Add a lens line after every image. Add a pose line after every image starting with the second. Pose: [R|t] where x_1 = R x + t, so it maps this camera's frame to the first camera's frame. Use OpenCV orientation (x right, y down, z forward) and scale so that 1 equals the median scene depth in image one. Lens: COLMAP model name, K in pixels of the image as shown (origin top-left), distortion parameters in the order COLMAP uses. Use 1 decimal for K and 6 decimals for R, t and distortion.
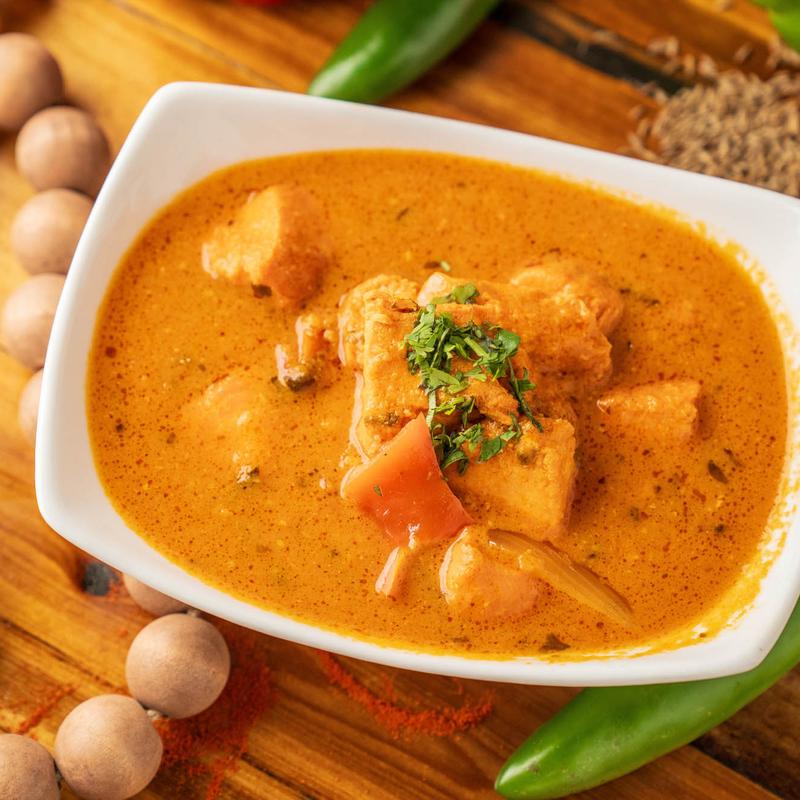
lens RADIAL K [[2220.7, 0, 400.0], [0, 2220.7, 400.0], [0, 0, 1]] dist [0.236048, -0.075512]
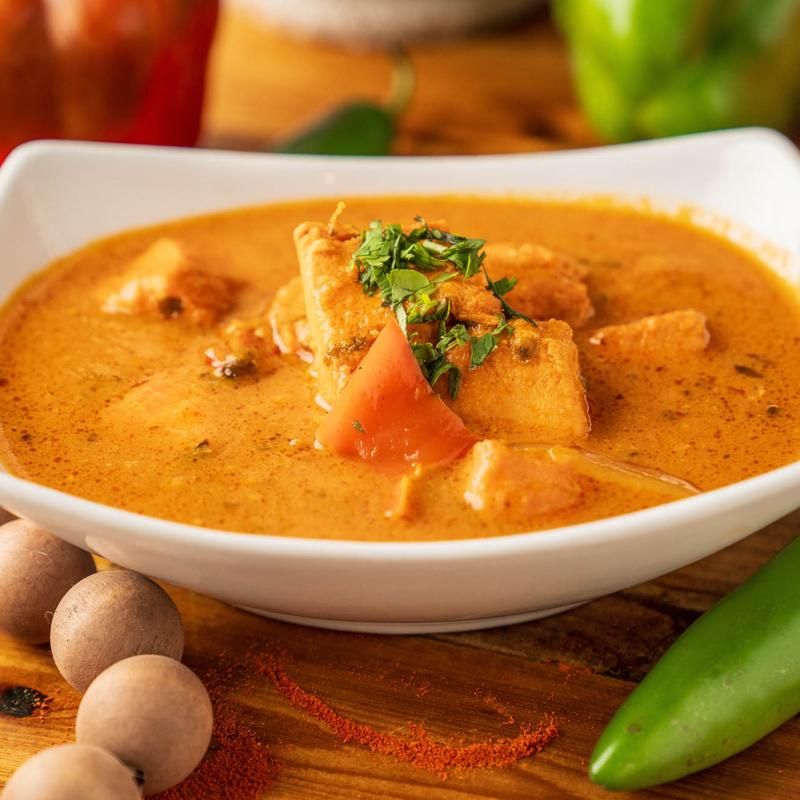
lens RADIAL K [[2220.7, 0, 400.0], [0, 2220.7, 400.0], [0, 0, 1]] dist [0.236048, -0.075512]
pose [[0.974417, -0.160080, 0.157752, -0.120109], [0.218696, 0.837143, -0.501362, 0.436860], [-0.051803, 0.523036, 0.850735, 0.301462]]
